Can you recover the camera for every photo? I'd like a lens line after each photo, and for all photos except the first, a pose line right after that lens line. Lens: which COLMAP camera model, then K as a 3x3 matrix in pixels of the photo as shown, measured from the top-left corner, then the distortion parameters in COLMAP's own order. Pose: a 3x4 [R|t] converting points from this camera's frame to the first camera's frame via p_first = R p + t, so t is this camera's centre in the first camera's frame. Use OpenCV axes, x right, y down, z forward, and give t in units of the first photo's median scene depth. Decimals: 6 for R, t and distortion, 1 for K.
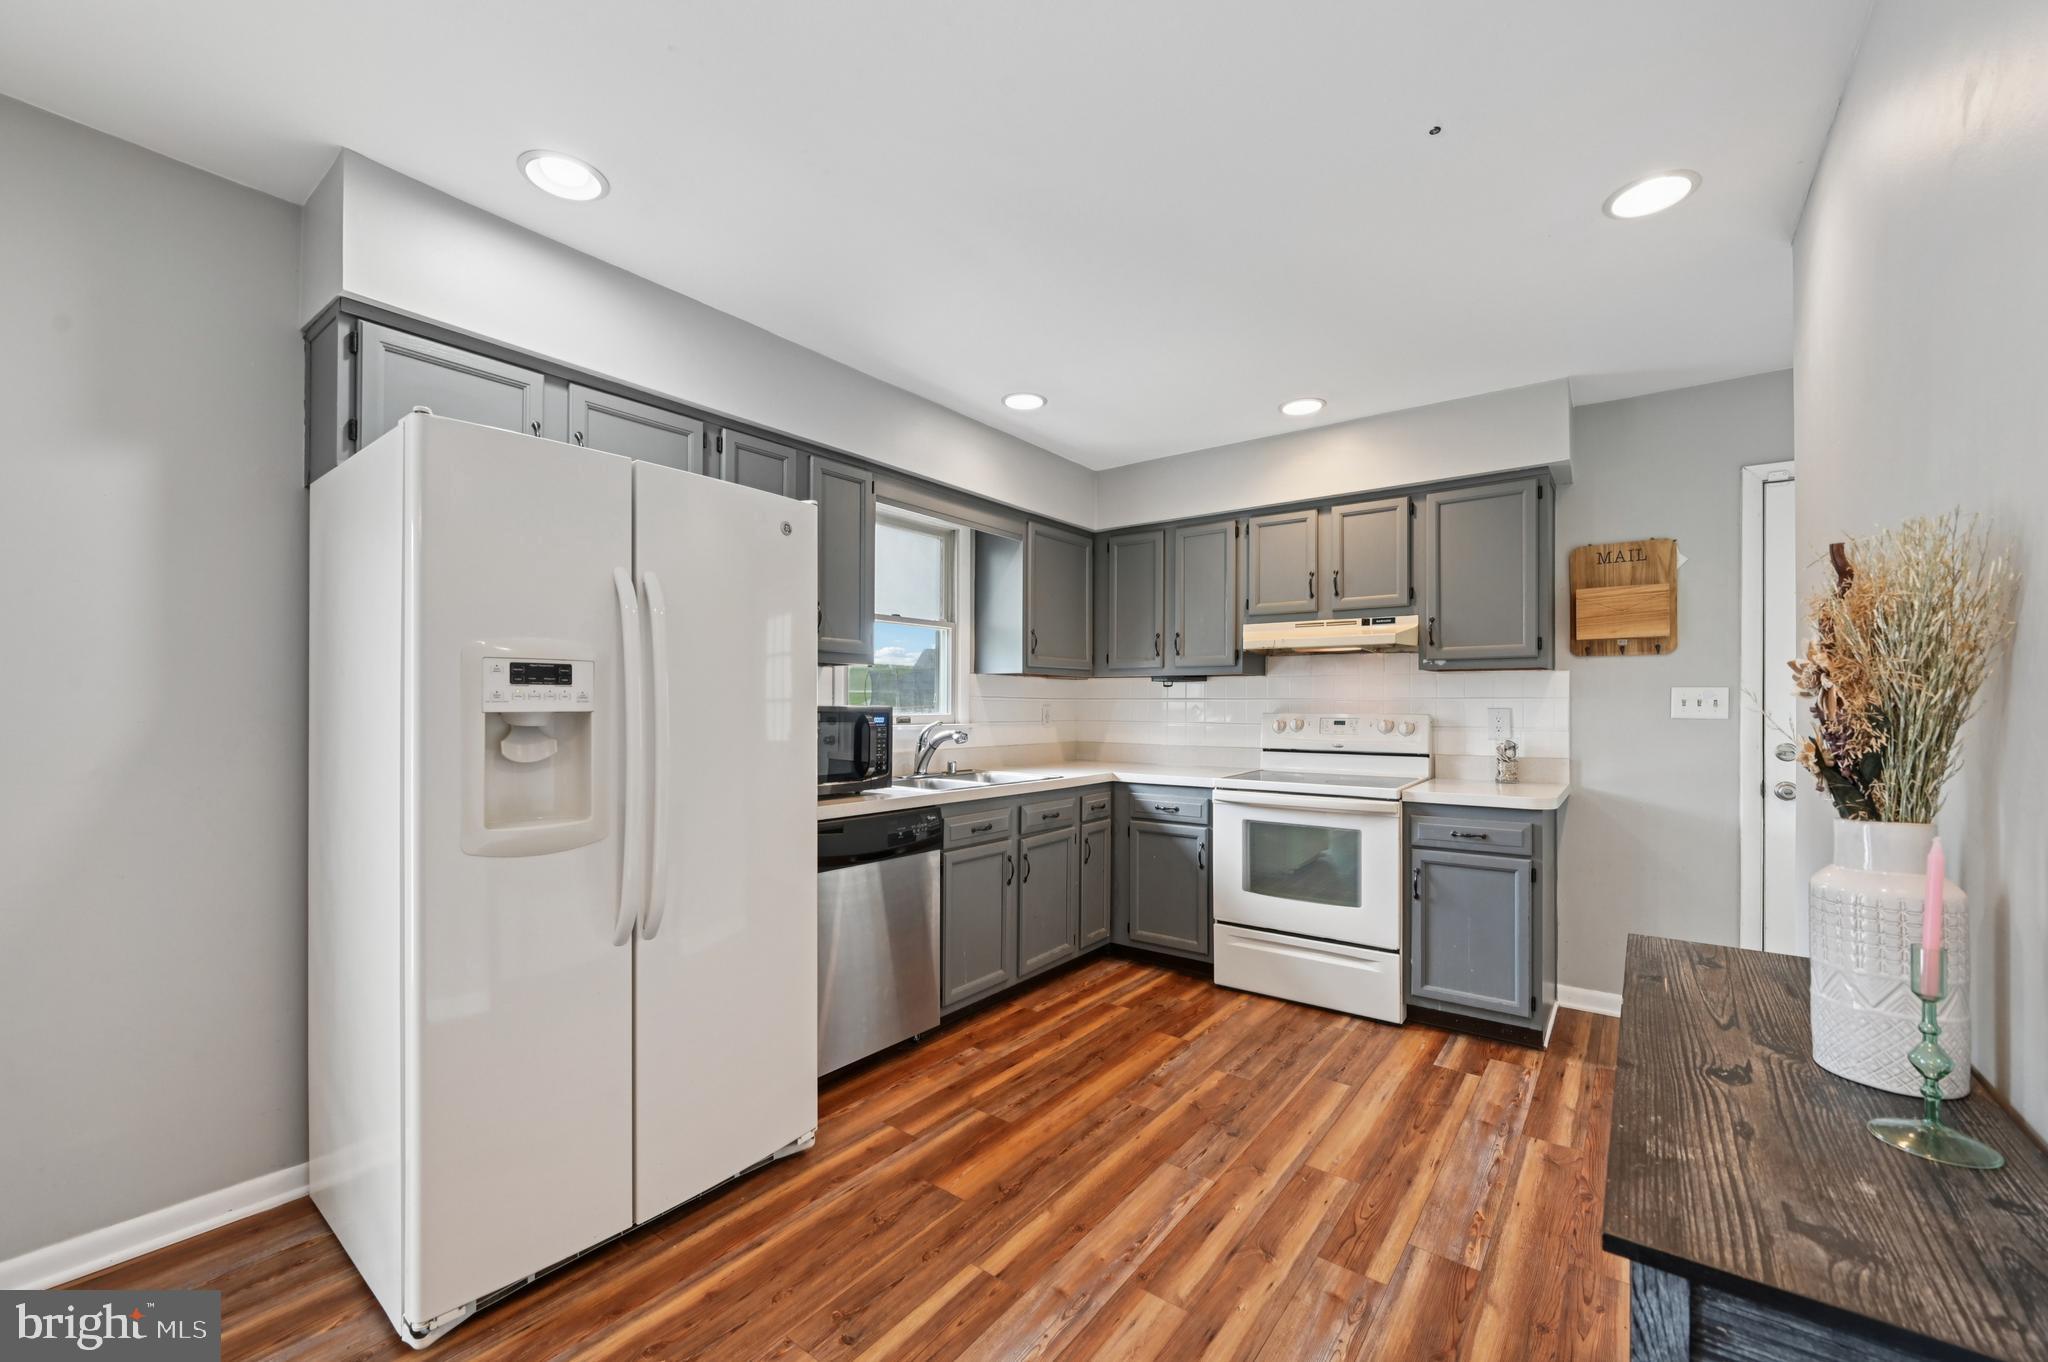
lens RADIAL K [[818.2, 0, 1037.1], [0, 818.2, 700.9], [0, 0, 1]] dist [0.001002, 0.000009]
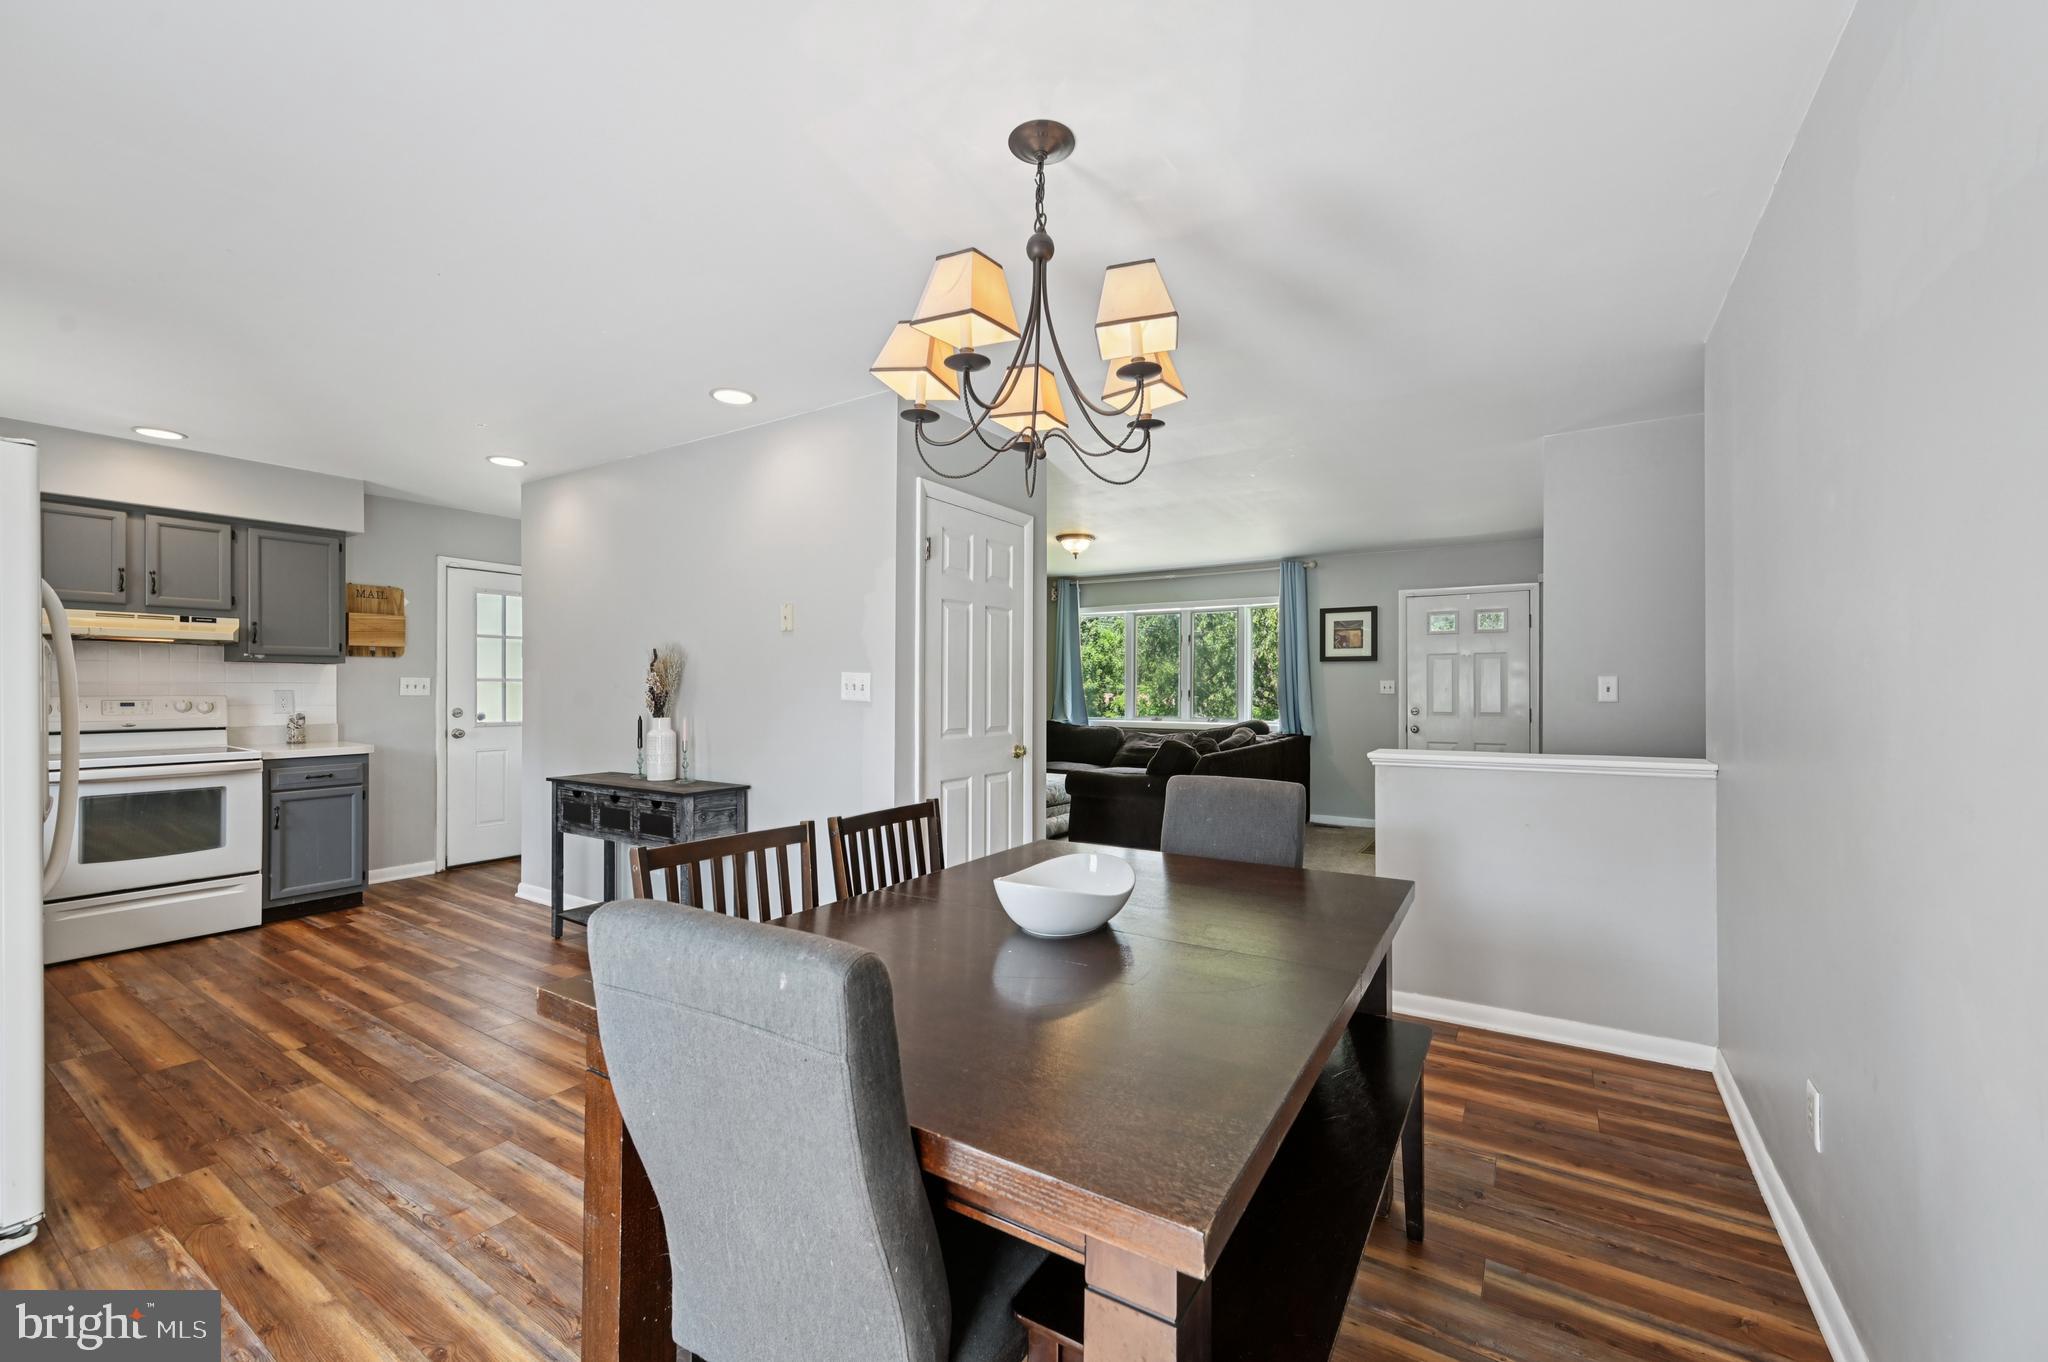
lens RADIAL K [[816.3, 0, 1030.6], [0, 816.3, 689.7], [0, 0, 1]] dist [-0.000828, -0.000419]
pose [[-0.071024, -0.005764, 0.997458, -0.980145], [-0.006731, 0.999963, 0.005299, -0.008657], [-0.997452, -0.006337, -0.071060, -0.168871]]
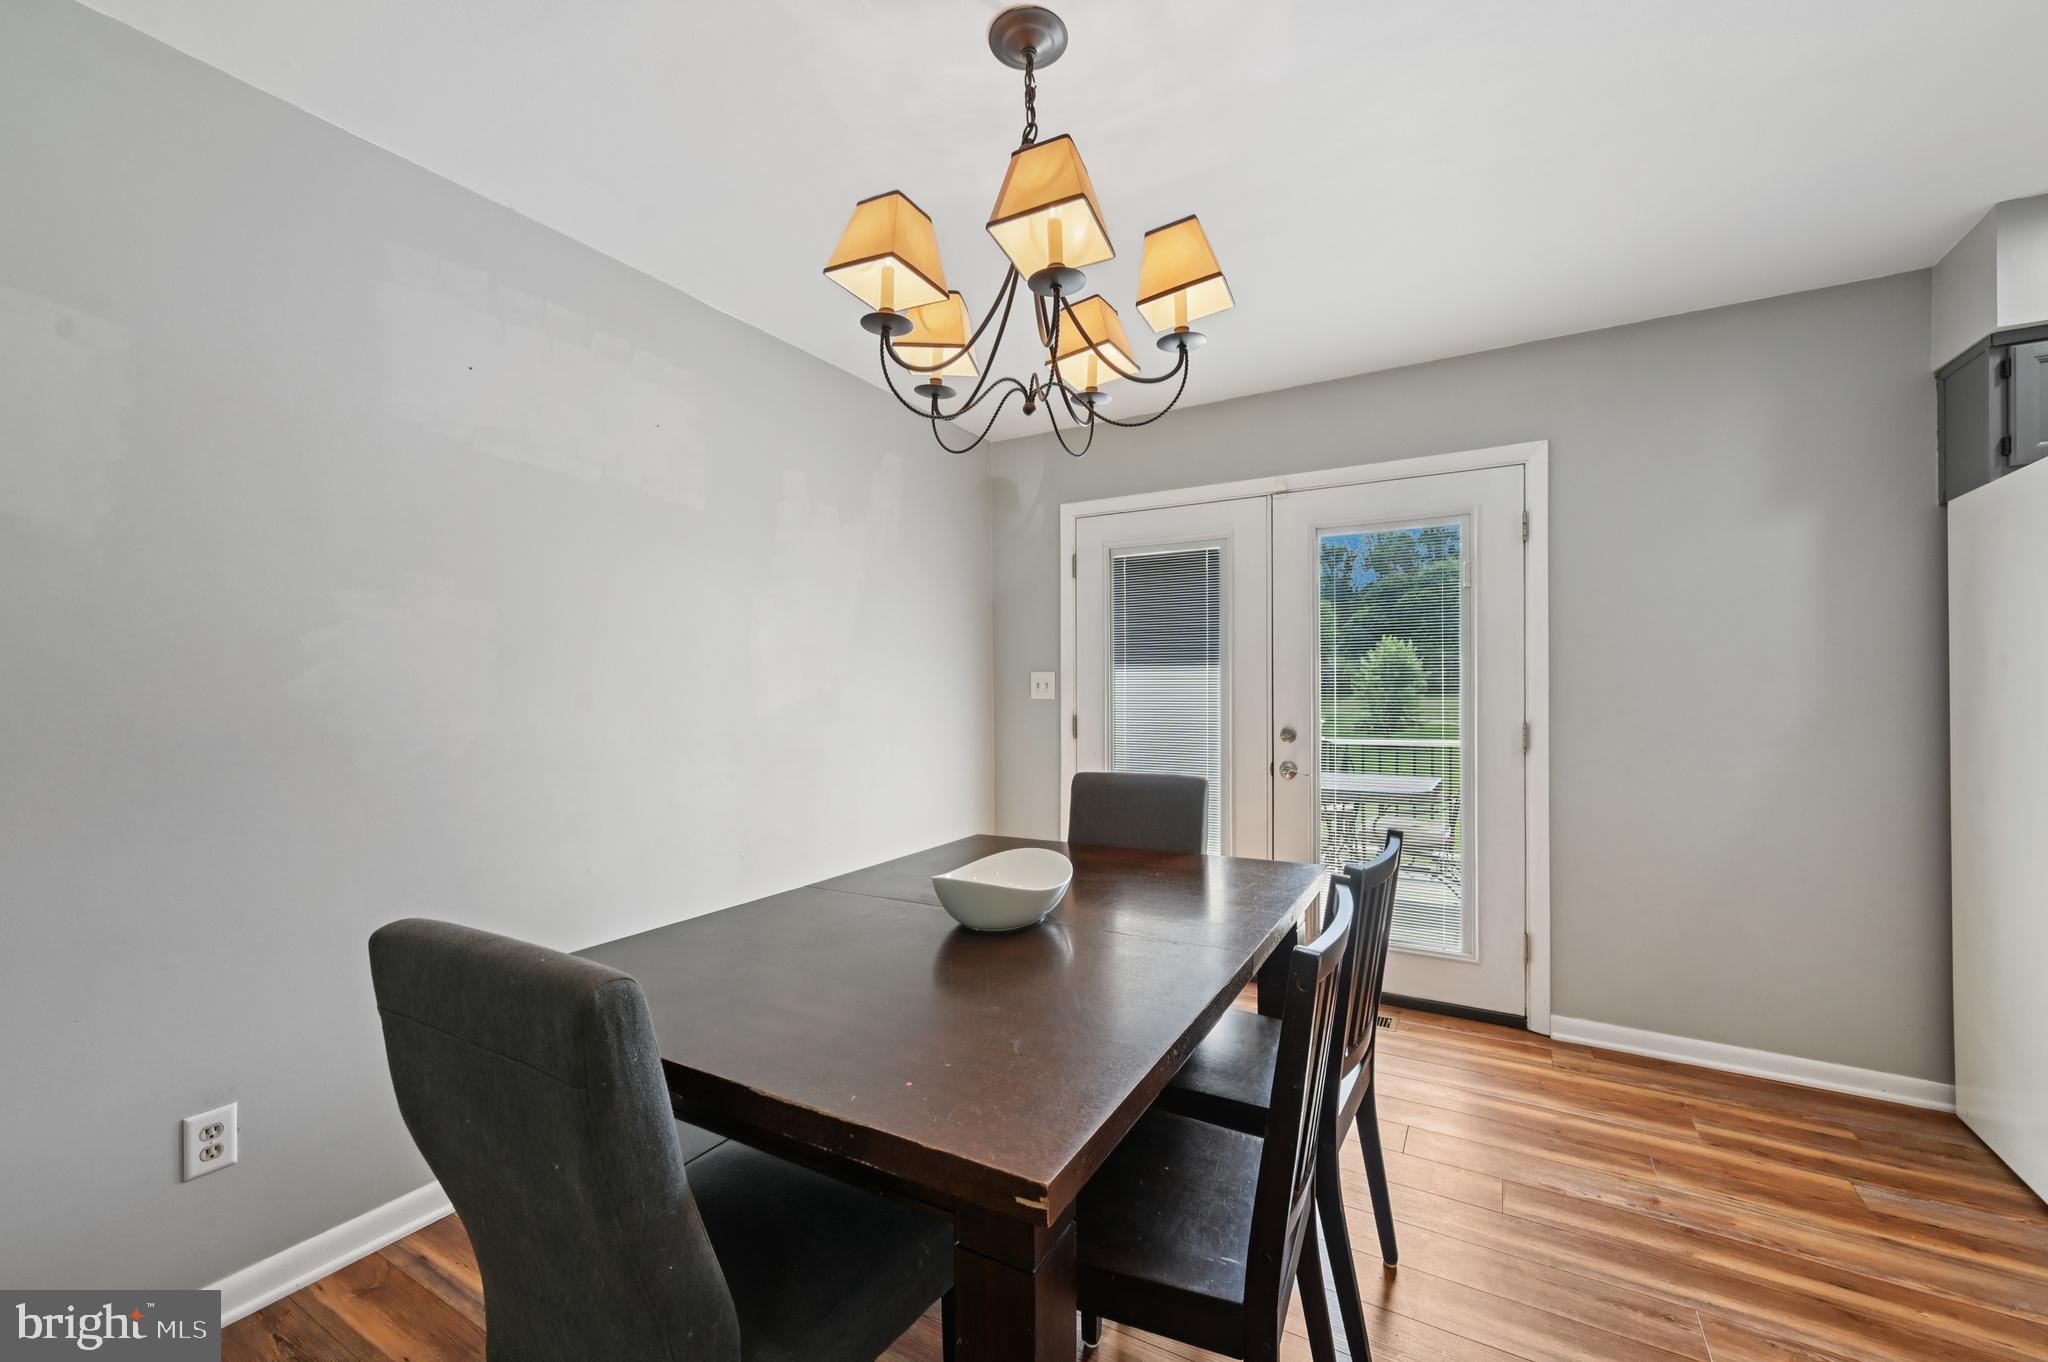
lens RADIAL K [[807.9, 0, 1029.6], [0, 807.9, 691.3], [0, 0, 1]] dist [-0.003193, -0.000512]
pose [[0.109842, -0.005180, -0.993936, 0.065783], [0.008326, 0.999956, -0.004291, -0.000595], [0.993914, -0.007804, 0.109880, -0.269926]]
